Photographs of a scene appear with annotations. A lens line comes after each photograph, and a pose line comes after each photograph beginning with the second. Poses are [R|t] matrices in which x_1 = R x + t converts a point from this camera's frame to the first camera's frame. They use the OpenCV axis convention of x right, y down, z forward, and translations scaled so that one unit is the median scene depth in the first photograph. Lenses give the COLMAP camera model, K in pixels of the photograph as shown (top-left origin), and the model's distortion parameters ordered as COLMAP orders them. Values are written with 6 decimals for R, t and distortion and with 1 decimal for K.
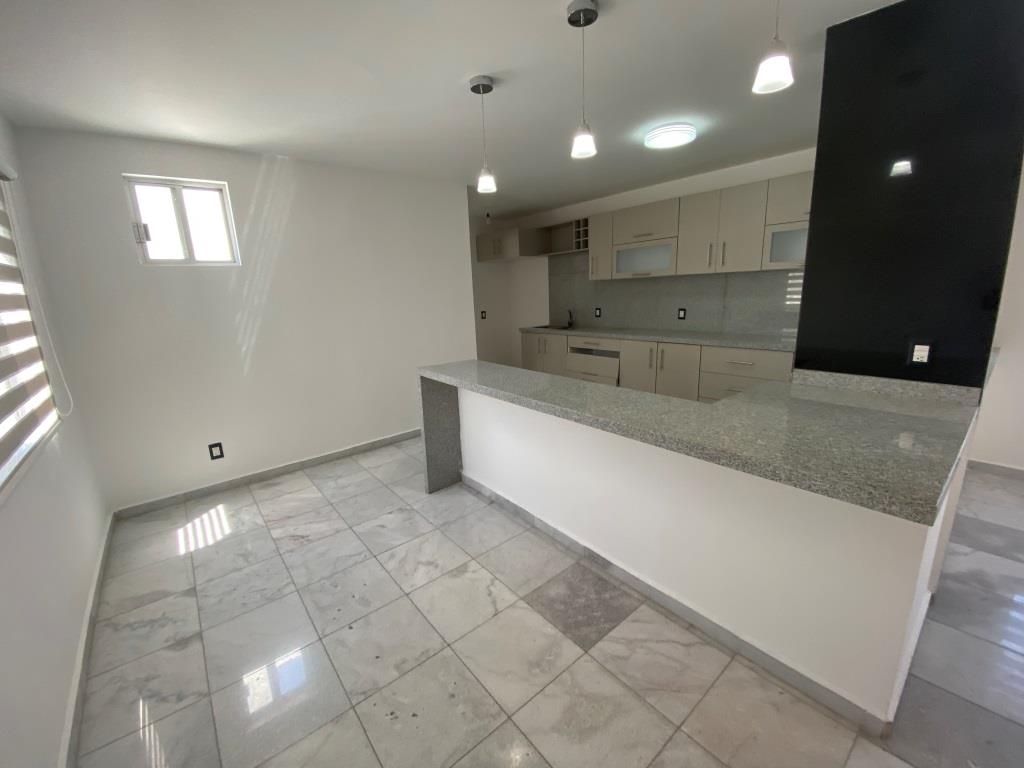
lens RADIAL K [[416.7, 0, 511.2], [0, 416.7, 382.7], [0, 0, 1]] dist [0.028848, -0.024221]
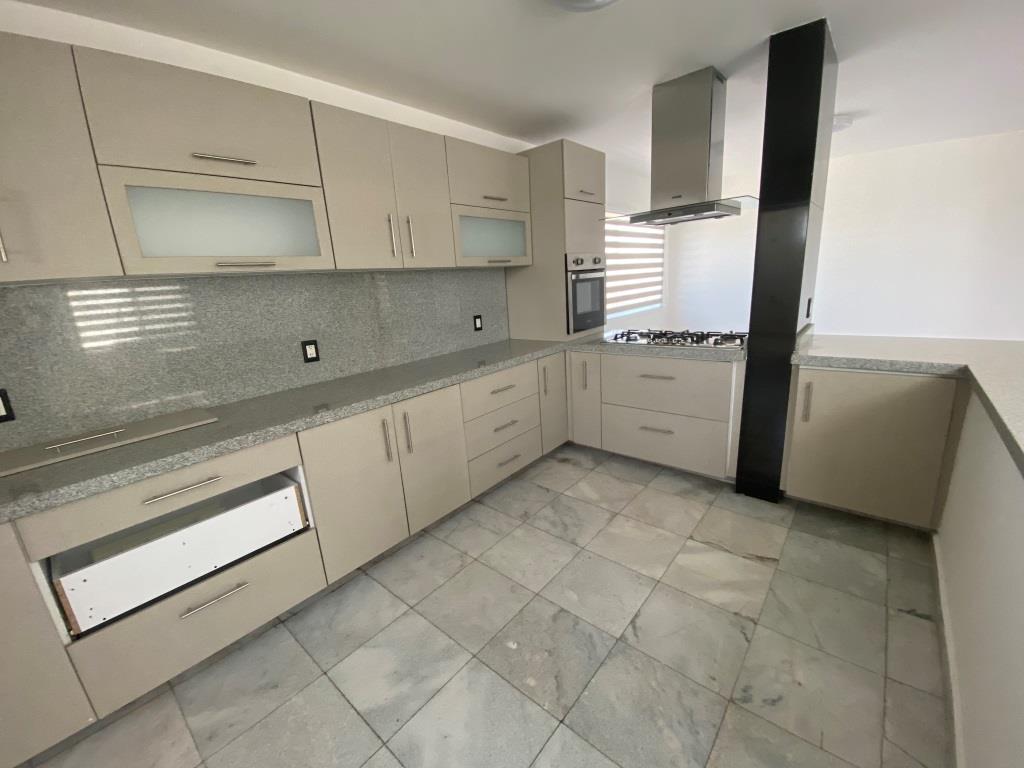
lens RADIAL K [[414.8, 0, 510.6], [0, 414.8, 383.2], [0, 0, 1]] dist [0.031668, -0.026219]
pose [[-0.174253, -0.190769, 0.966045, -0.237901], [0.284942, 0.929314, 0.234913, -0.353939], [-0.942573, 0.316201, -0.107578, 1.682278]]
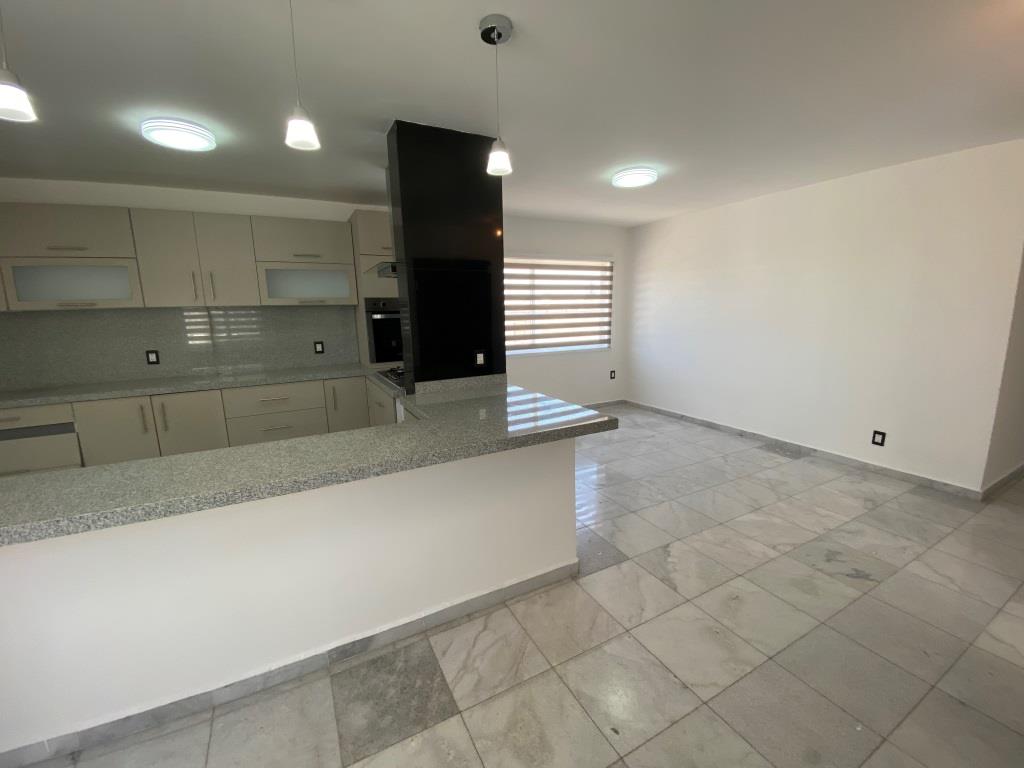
lens RADIAL K [[414.4, 0, 512.0], [0, 414.4, 384.0], [0, 0, 1]] dist [0.023620, -0.023506]
pose [[0.200153, -0.139356, 0.969803, -0.420294], [0.227365, 0.969418, 0.092376, -0.072040], [-0.953018, 0.202010, 0.225717, 0.409821]]
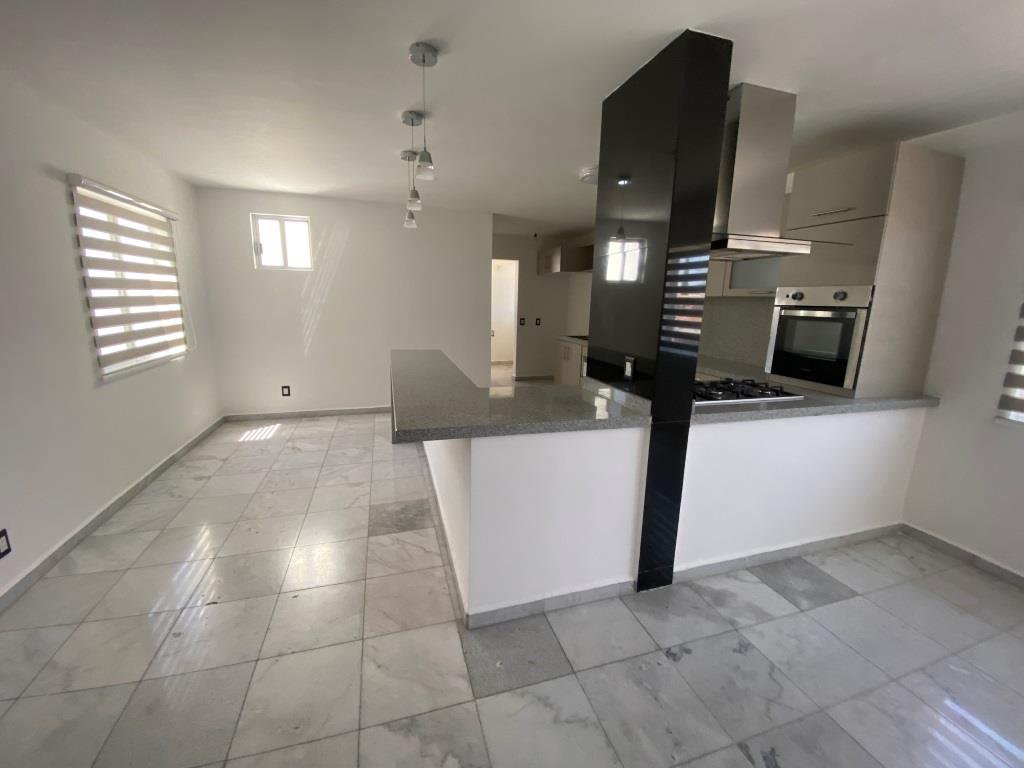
lens RADIAL K [[414.8, 0, 510.6], [0, 414.8, 383.2], [0, 0, 1]] dist [0.031668, -0.026219]
pose [[0.923374, 0.136154, -0.358945, 0.827626], [-0.142503, 0.989755, 0.008846, 0.006917], [0.356472, 0.042983, 0.933317, -0.178391]]
